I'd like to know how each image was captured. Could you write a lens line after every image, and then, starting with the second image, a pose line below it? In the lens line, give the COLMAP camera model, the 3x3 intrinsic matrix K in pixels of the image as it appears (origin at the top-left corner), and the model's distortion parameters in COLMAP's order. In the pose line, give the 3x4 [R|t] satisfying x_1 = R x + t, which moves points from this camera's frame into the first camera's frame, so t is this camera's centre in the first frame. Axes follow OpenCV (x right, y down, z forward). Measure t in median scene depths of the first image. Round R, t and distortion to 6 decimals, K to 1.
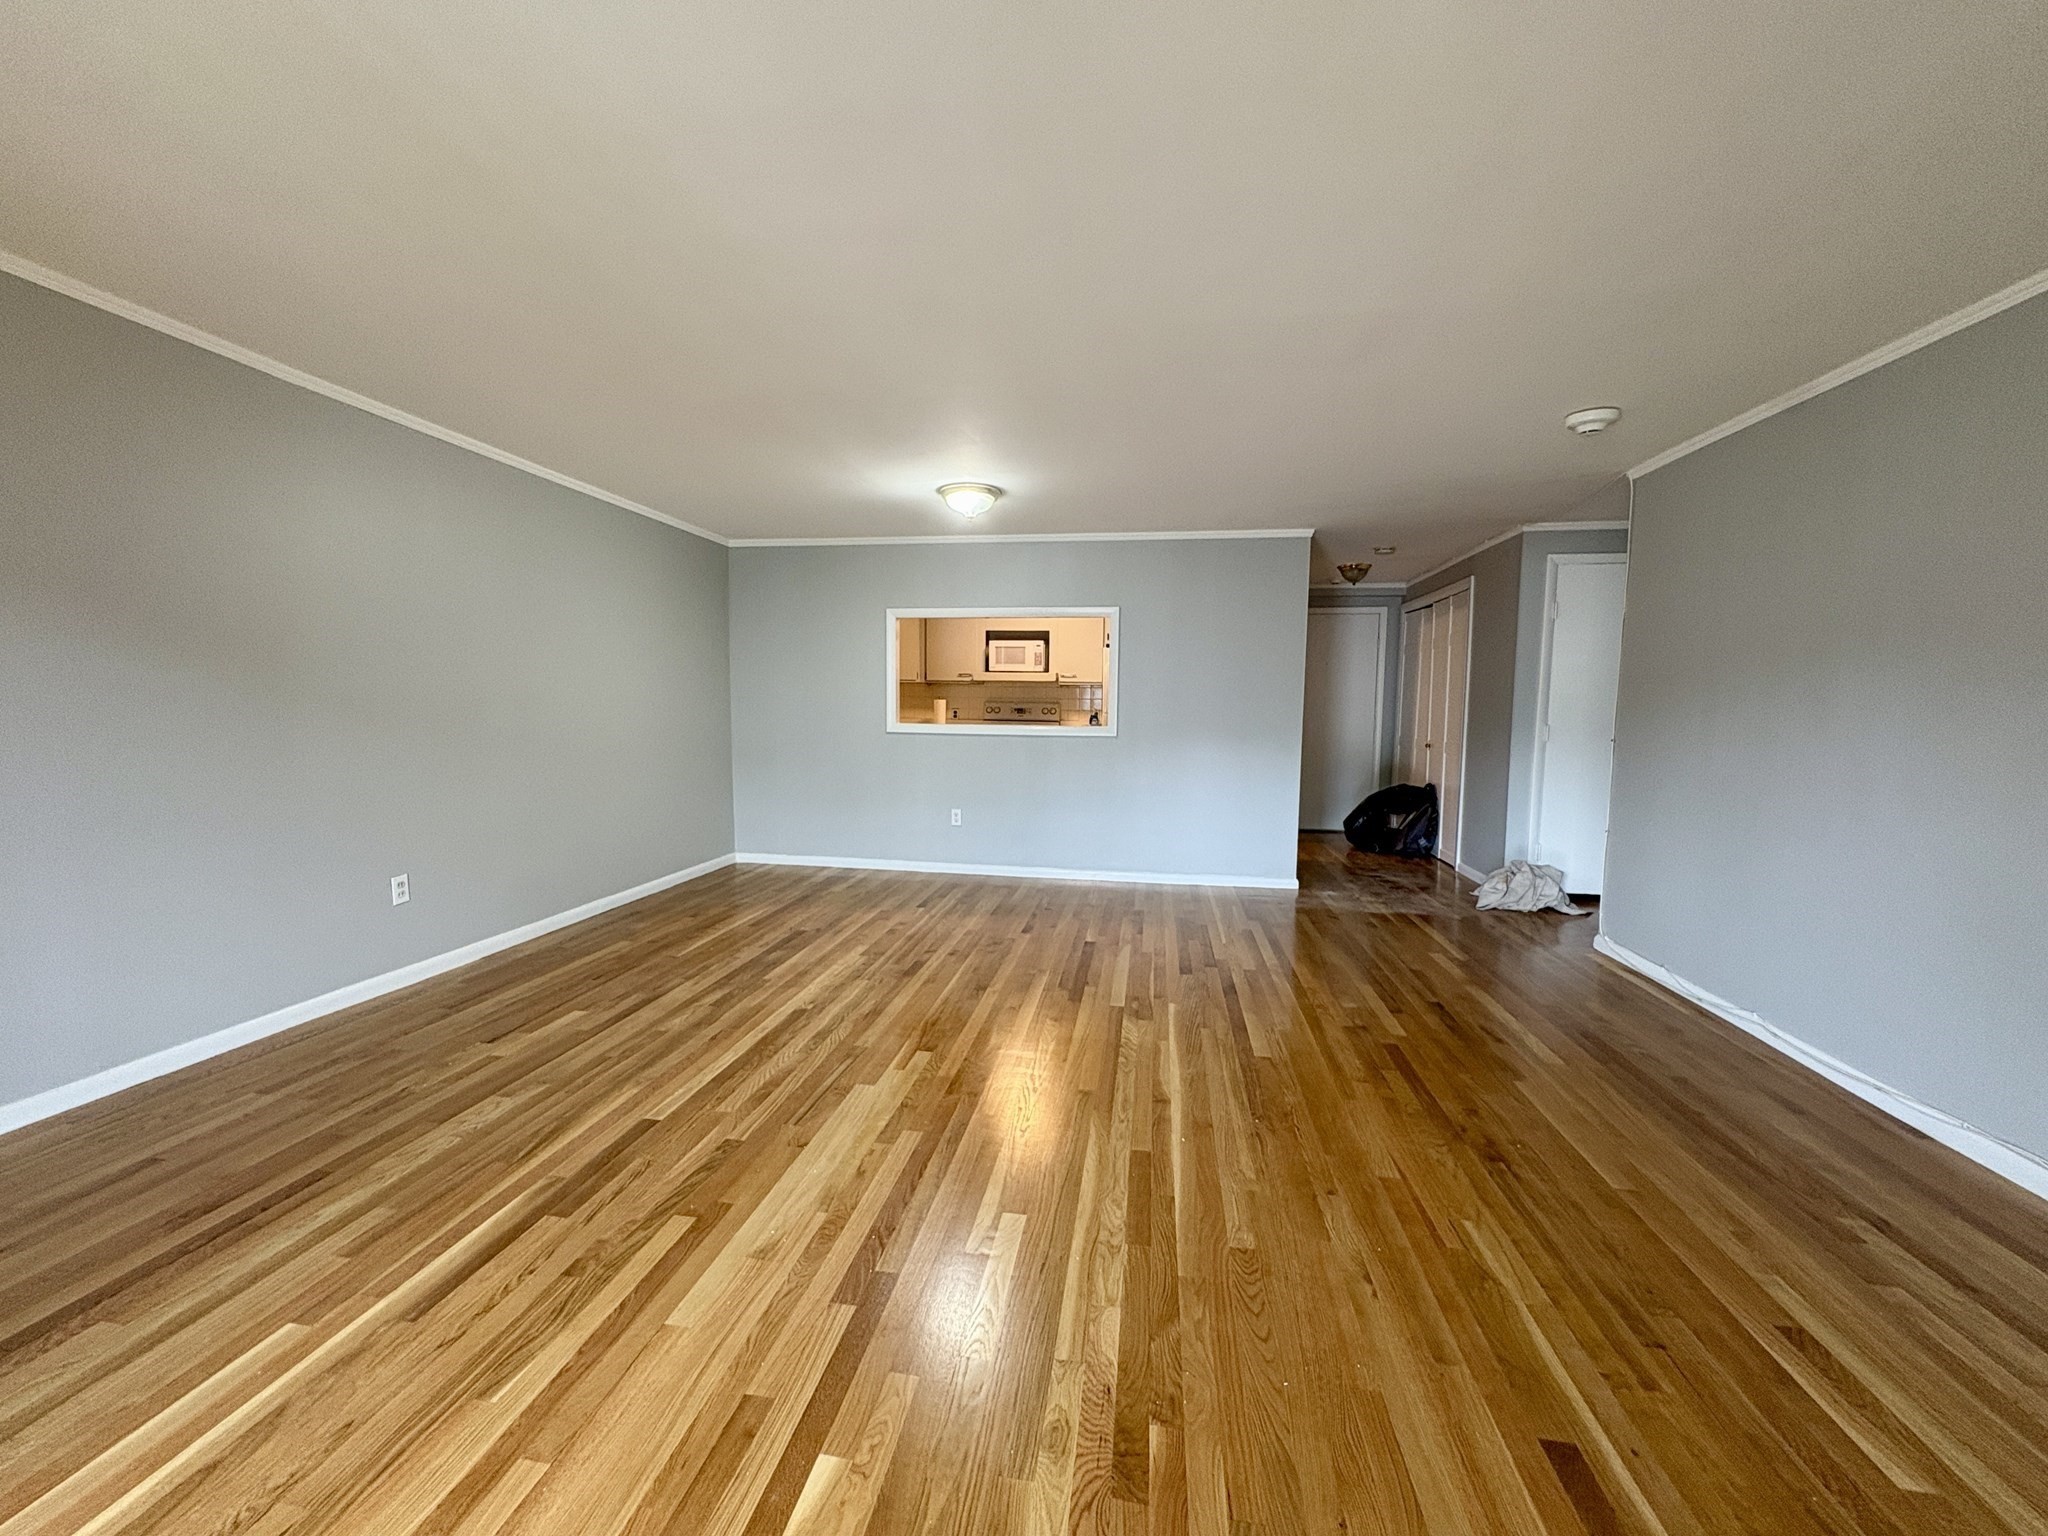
lens RADIAL K [[819.6, 0, 1019.4], [0, 819.6, 769.9], [0, 0, 1]] dist [0.000138, 0.001070]
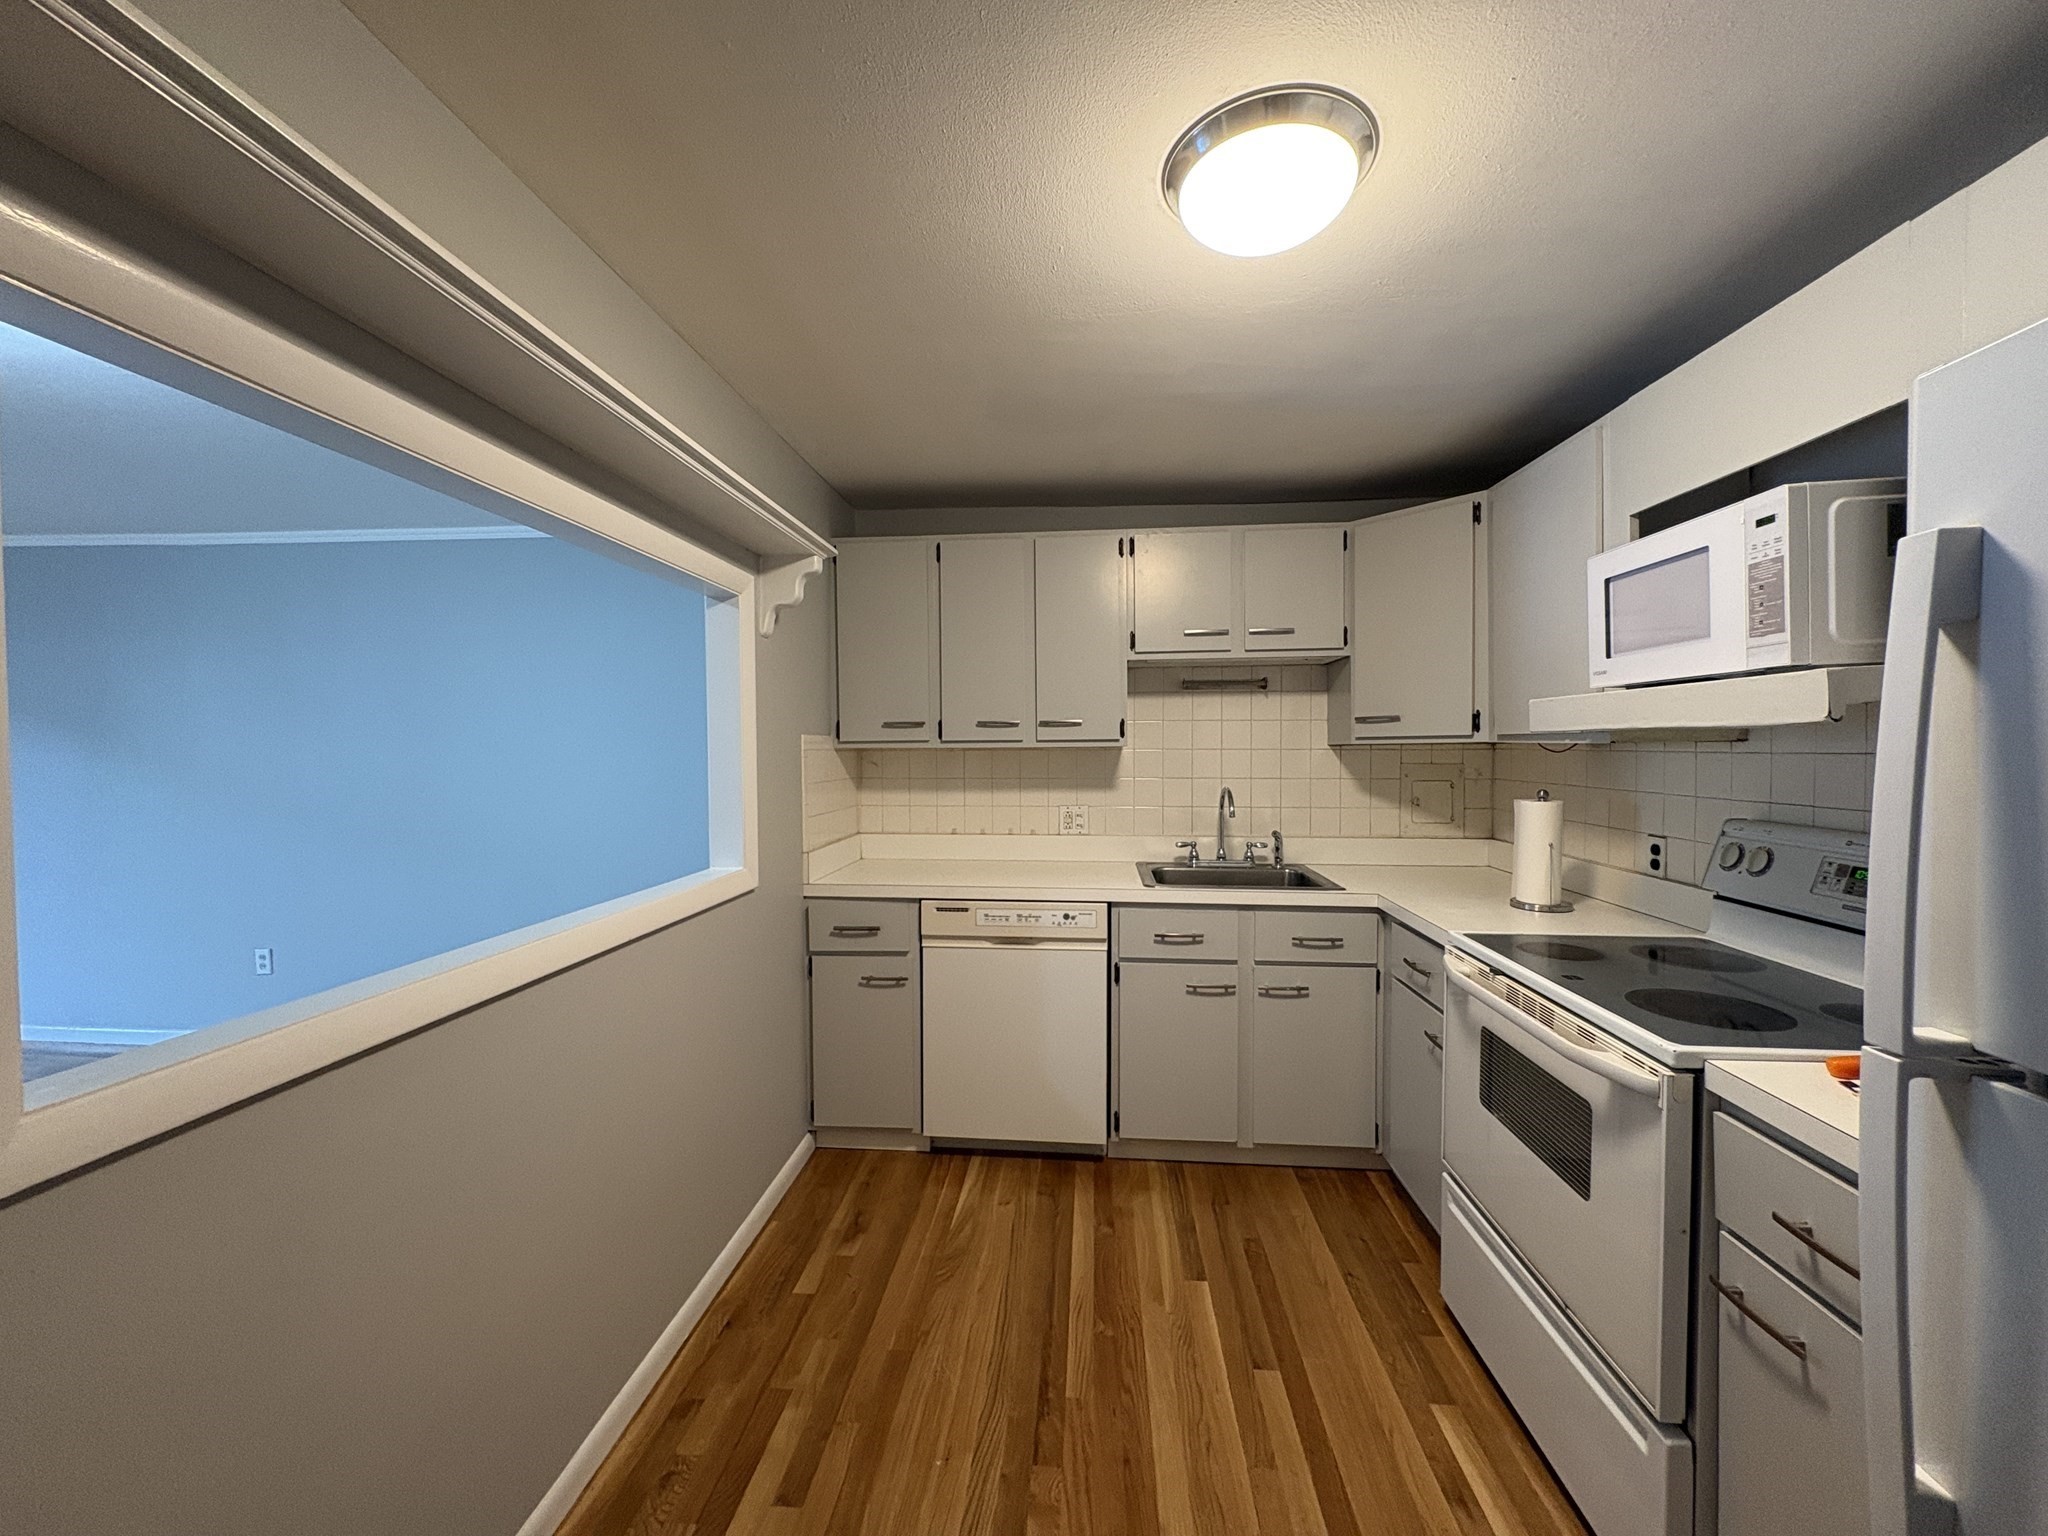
lens RADIAL K [[819.6, 0, 1017.6], [0, 819.6, 762.9], [0, 0, 1]] dist [0.000138, 0.001070]
pose [[0.066451, 0.006568, -0.997768, 0.429183], [-0.077281, 0.997008, 0.001416, -0.205669], [0.994792, 0.077015, 0.066760, 1.932225]]
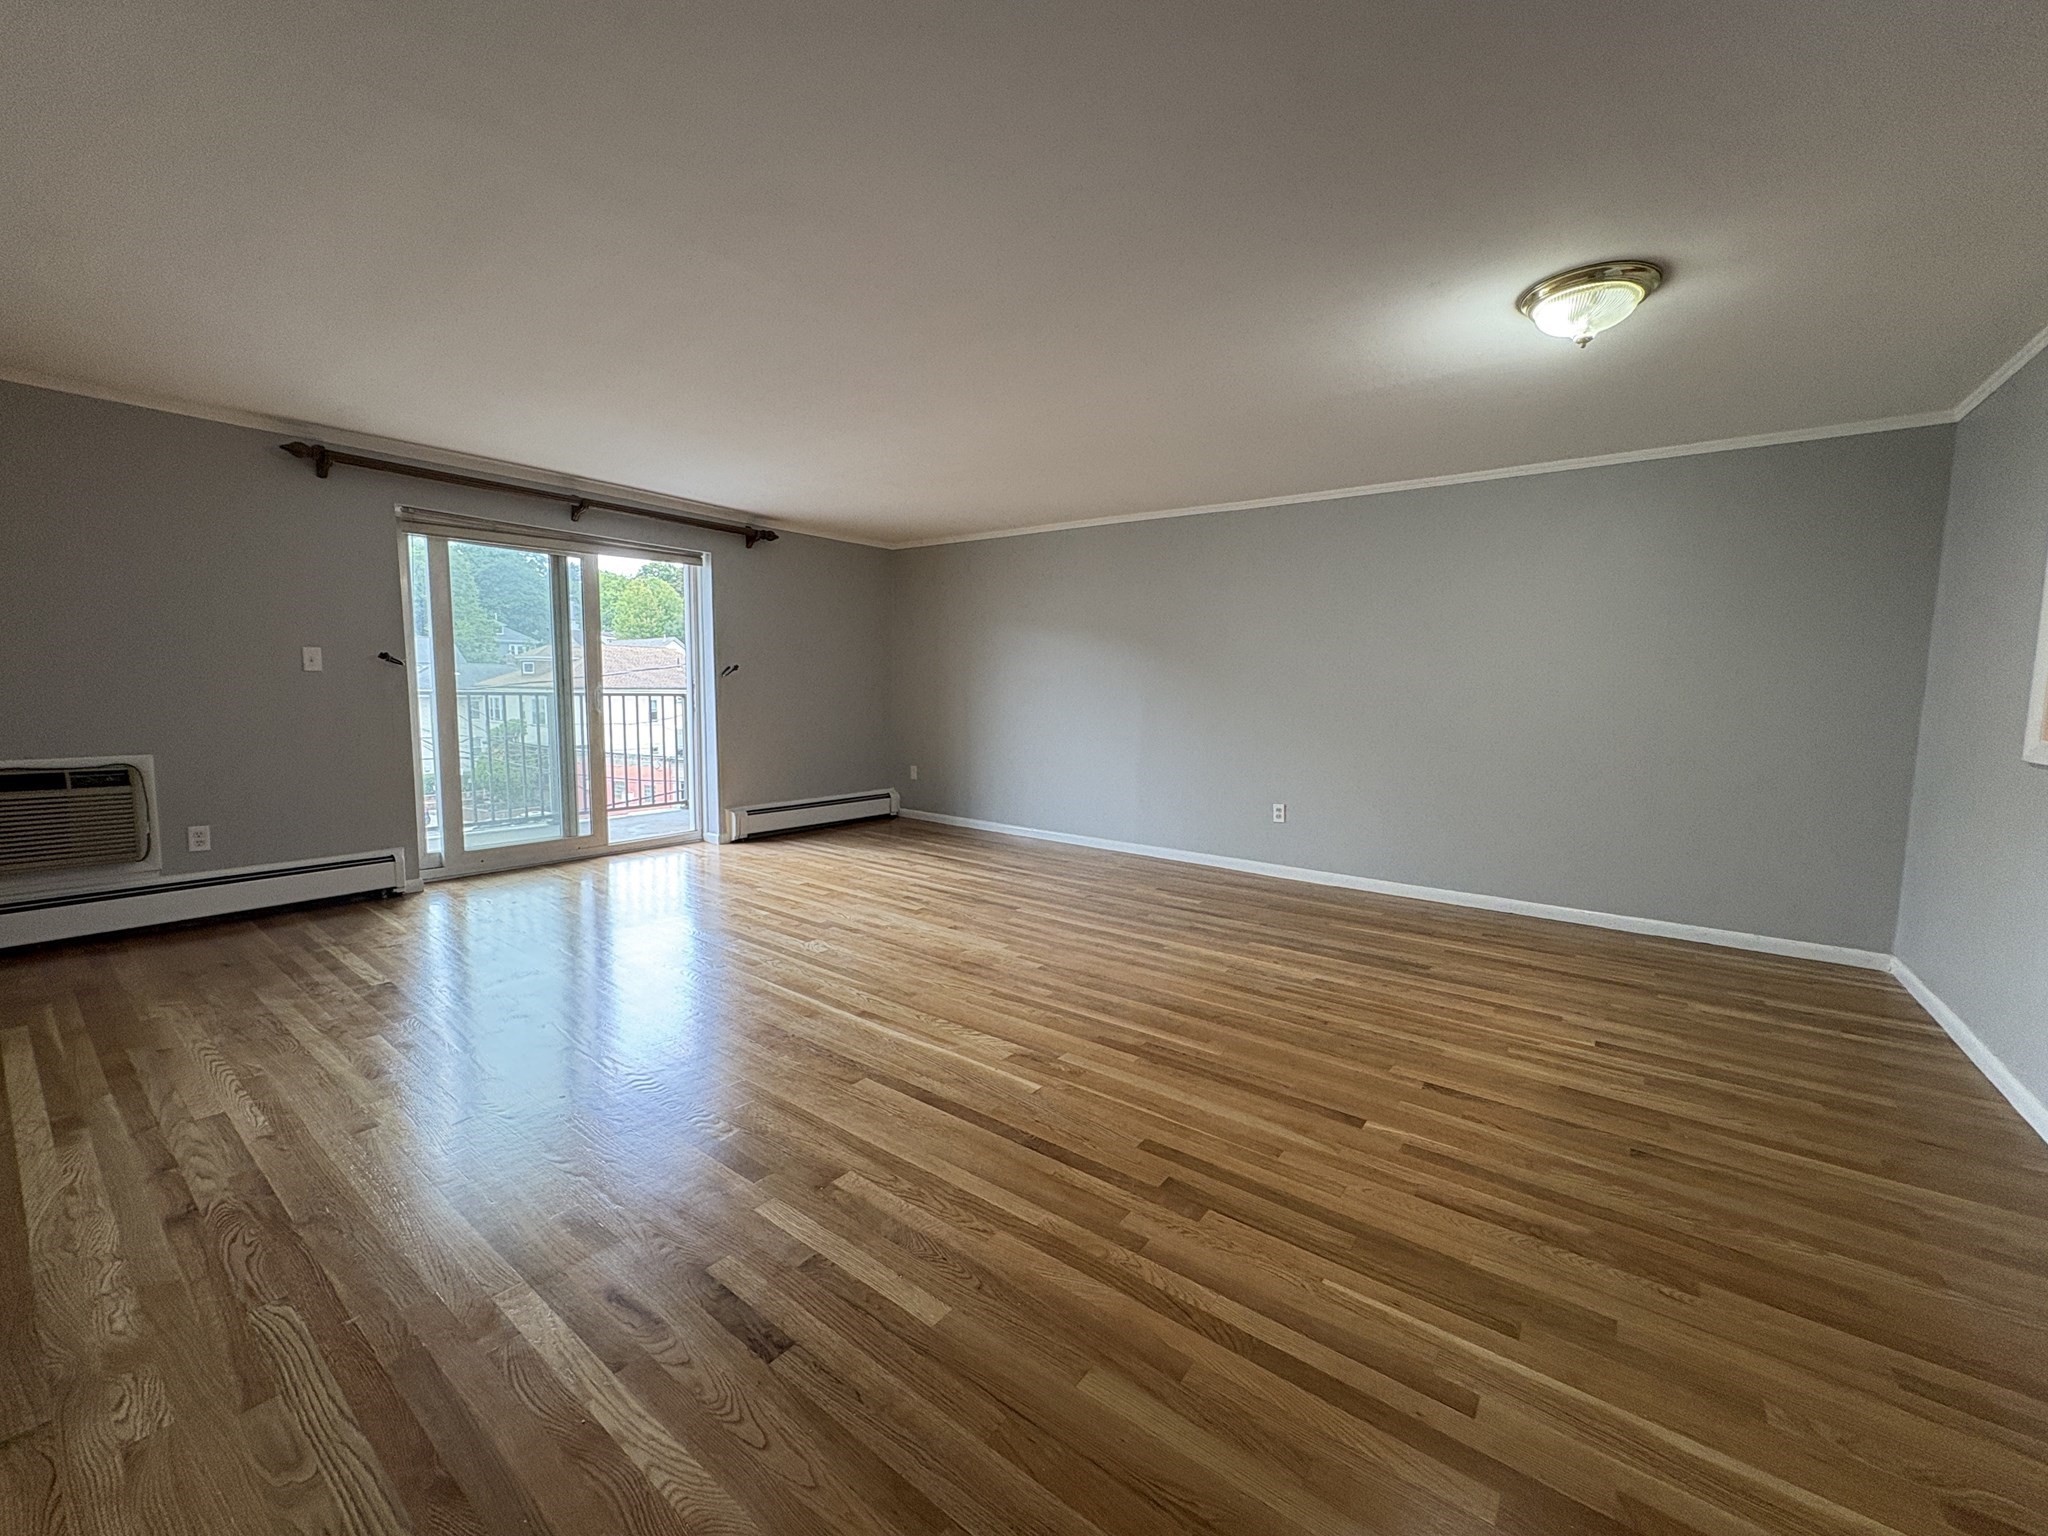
lens RADIAL K [[819.6, 0, 1027.9], [0, 819.6, 767.1], [0, 0, 1]] dist [0.000138, 0.001070]
pose [[-0.468367, 0.063497, -0.881250, 0.807712], [-0.093368, 0.988272, 0.120831, -0.080244], [0.878587, 0.138874, -0.456945, 1.278165]]
